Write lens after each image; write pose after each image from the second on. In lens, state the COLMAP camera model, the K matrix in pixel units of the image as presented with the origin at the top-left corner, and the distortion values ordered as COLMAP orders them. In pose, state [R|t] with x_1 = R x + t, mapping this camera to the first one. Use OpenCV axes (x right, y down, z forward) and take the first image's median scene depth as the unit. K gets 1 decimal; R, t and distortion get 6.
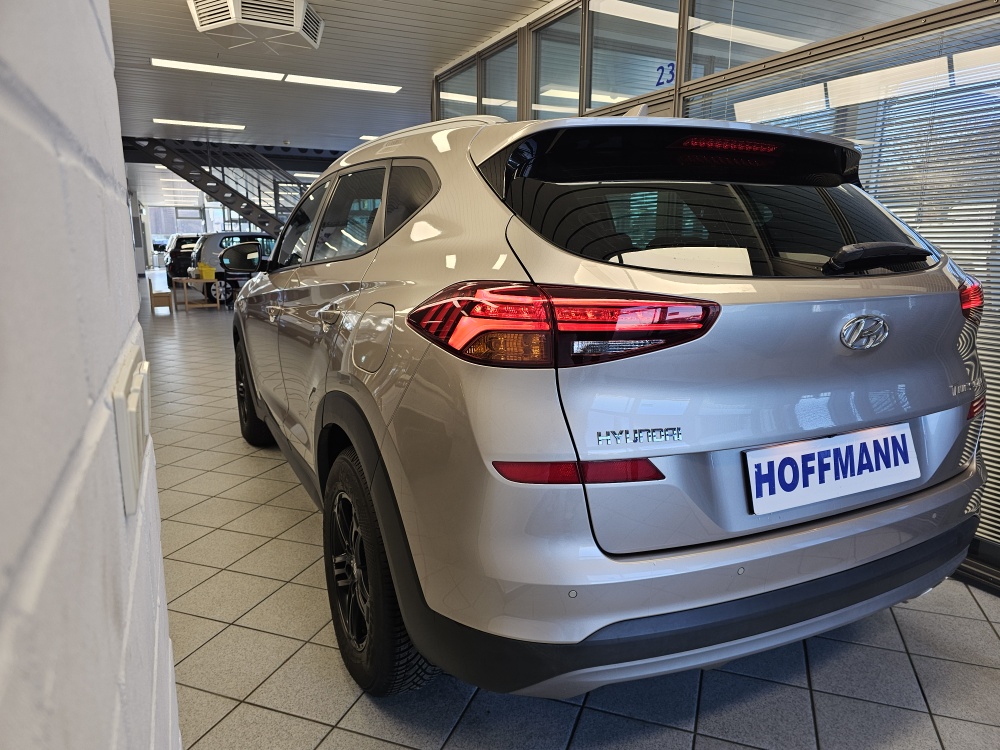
lens RADIAL K [[676.7, 0, 500.0], [0, 676.7, 375.0], [0, 0, 1]] dist [0.078444, -0.071307]
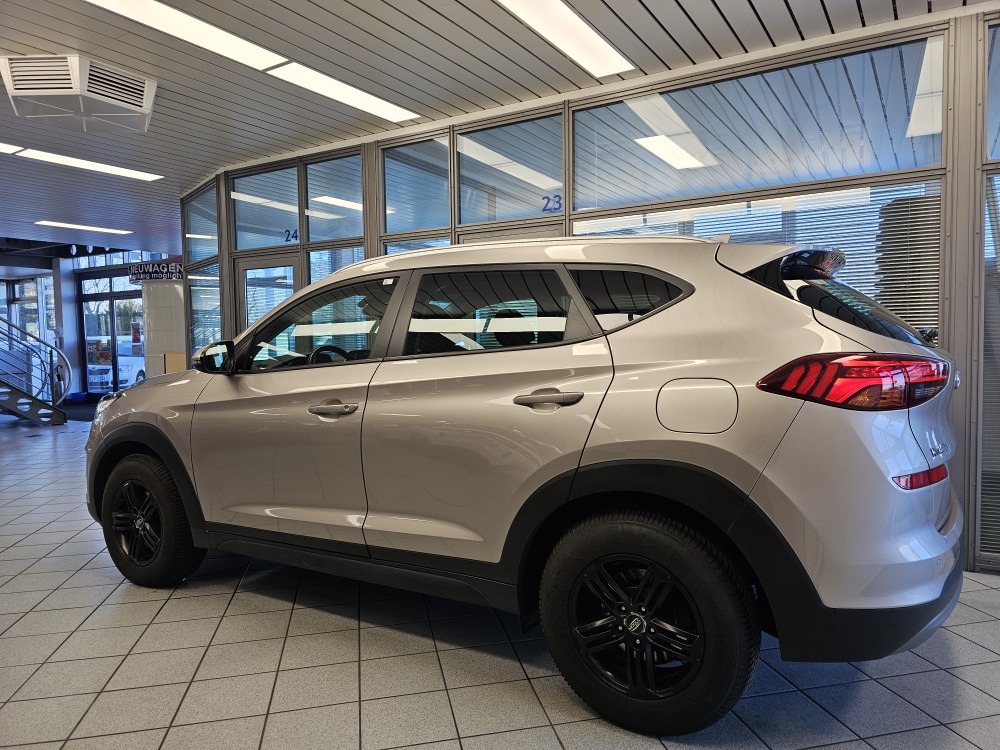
lens RADIAL K [[676.7, 0, 500.0], [0, 676.7, 375.0], [0, 0, 1]] dist [0.078444, -0.071307]
pose [[0.851528, -0.038240, 0.522913, -0.389552], [0.115097, 0.986643, -0.115276, -0.003901], [-0.511520, 0.158347, 0.844555, 0.055377]]
